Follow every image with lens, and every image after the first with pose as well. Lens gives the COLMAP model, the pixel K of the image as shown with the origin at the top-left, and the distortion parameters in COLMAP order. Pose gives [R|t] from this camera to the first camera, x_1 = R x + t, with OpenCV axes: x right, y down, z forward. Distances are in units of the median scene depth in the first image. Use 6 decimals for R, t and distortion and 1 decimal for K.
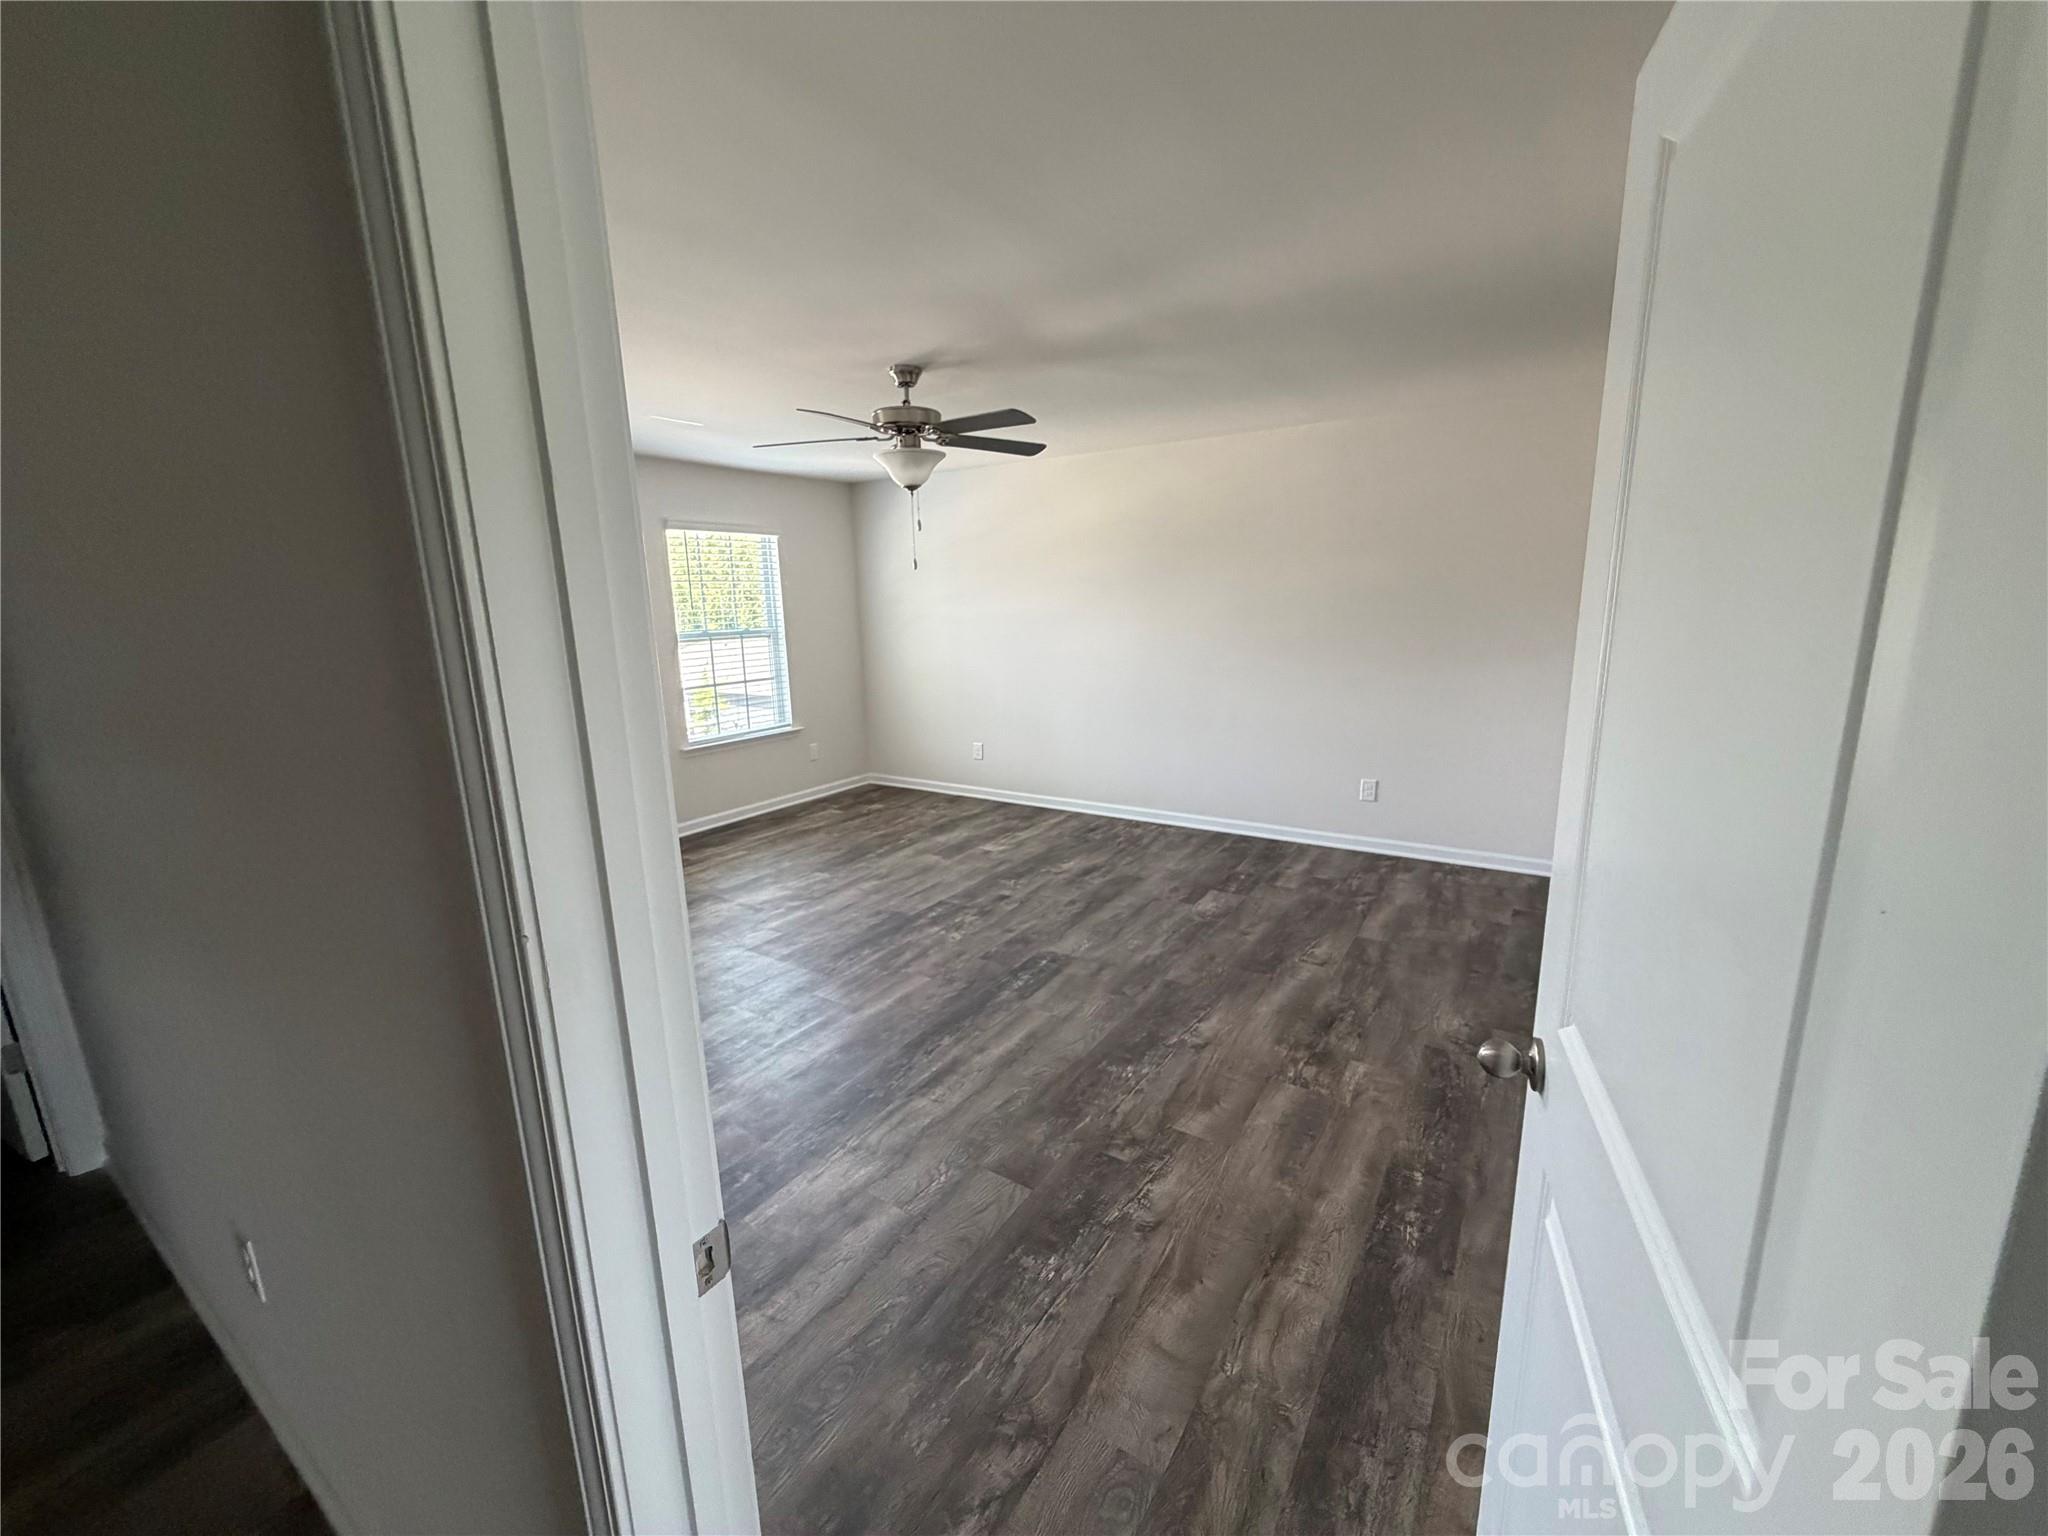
lens RADIAL K [[815.9, 0, 1012.4], [0, 815.9, 763.6], [0, 0, 1]] dist [0.000496, -0.000060]
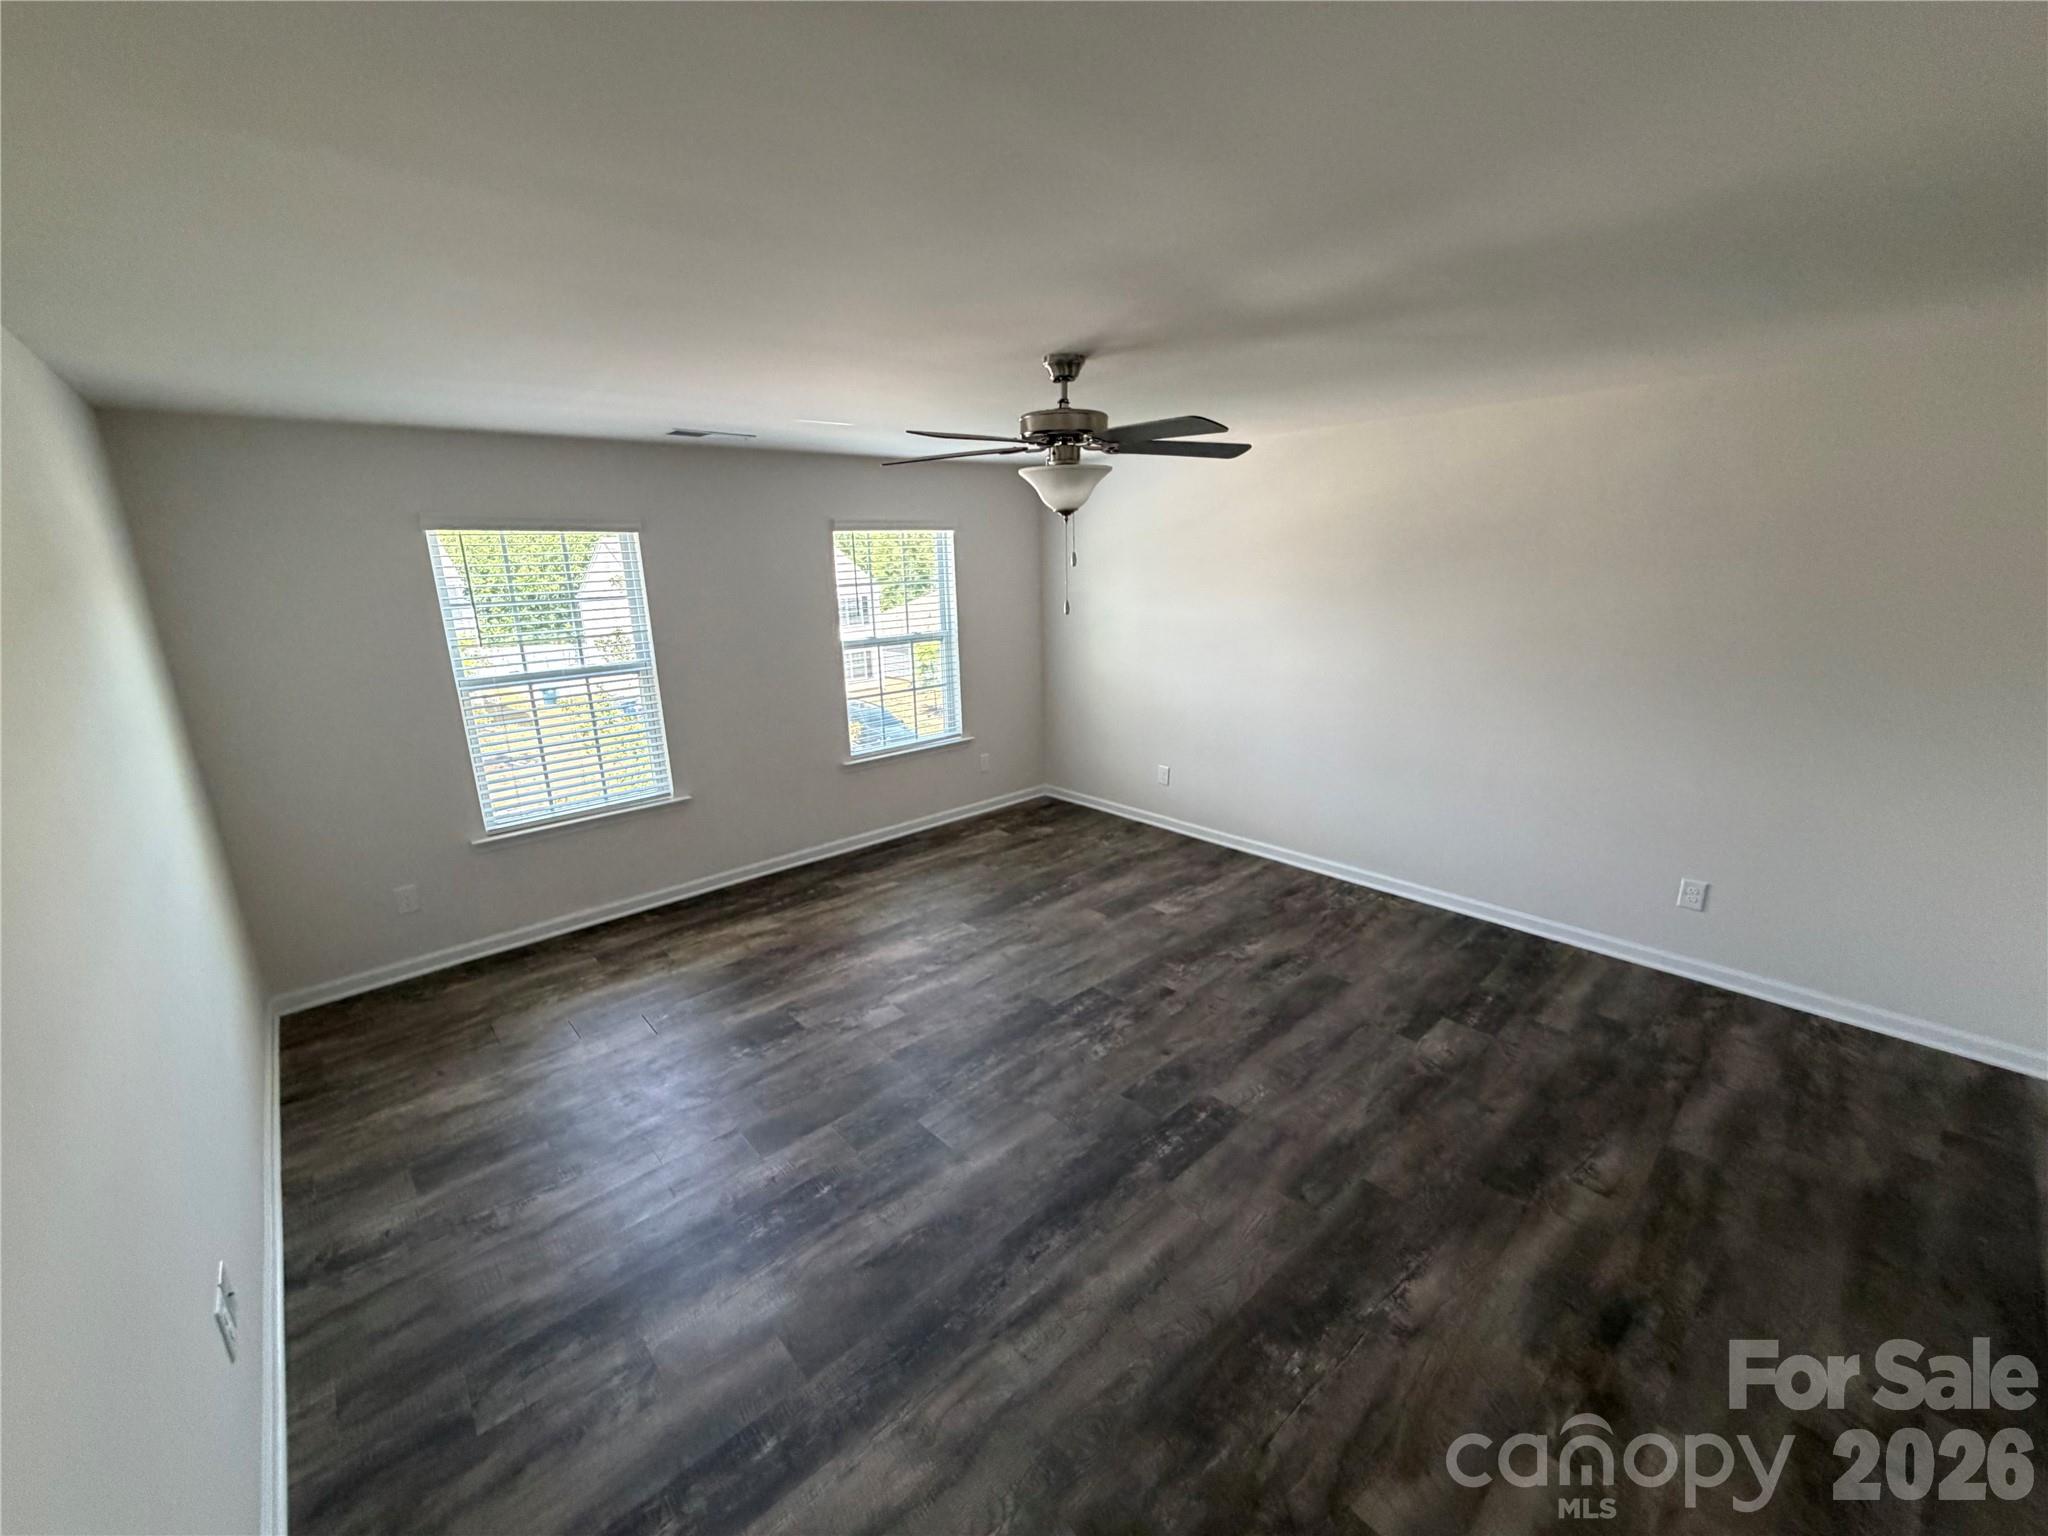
lens RADIAL K [[815.9, 0, 1012.4], [0, 815.9, 763.6], [0, 0, 1]] dist [0.000496, -0.000060]
pose [[0.965505, 0.065280, -0.252069, 0.033257], [-0.050415, 0.996611, 0.064993, -0.121981], [0.255457, -0.050043, 0.965524, 0.183047]]
